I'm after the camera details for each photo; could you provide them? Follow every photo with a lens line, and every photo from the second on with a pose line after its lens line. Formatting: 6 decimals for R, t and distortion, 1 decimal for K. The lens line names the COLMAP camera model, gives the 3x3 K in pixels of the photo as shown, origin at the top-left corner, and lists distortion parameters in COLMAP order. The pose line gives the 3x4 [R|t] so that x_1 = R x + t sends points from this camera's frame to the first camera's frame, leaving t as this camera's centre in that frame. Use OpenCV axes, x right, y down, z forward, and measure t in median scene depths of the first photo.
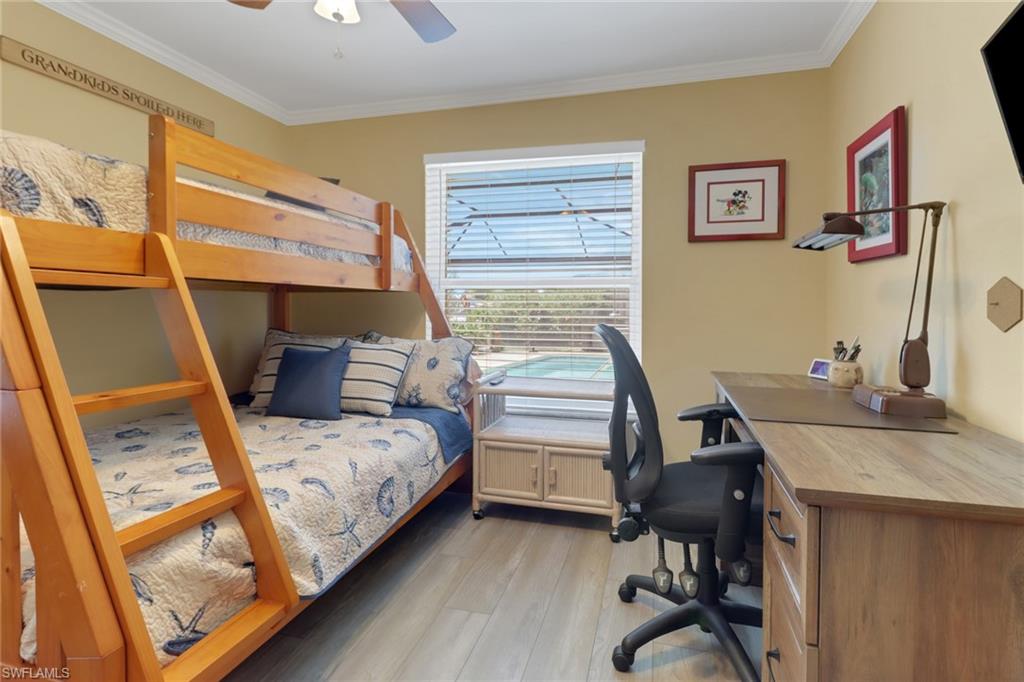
lens RADIAL K [[480.7, 0, 564.7], [0, 480.7, 300.2], [0, 0, 1]] dist [0.013511, -0.010865]
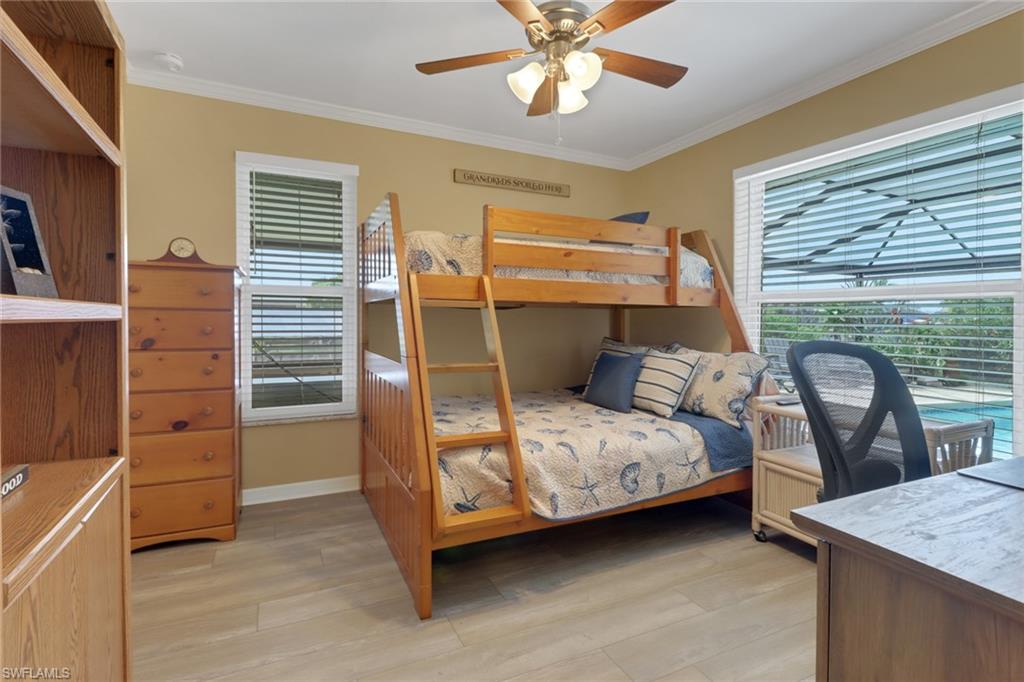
lens RADIAL K [[480.7, 0, 510.1], [0, 480.7, 316.8], [0, 0, 1]] dist [0.013511, -0.010865]
pose [[0.638568, -0.001538, -0.769564, 0.337539], [0.002909, 0.999996, 0.000415, 0.004152], [0.769560, -0.002504, 0.638570, -0.003758]]
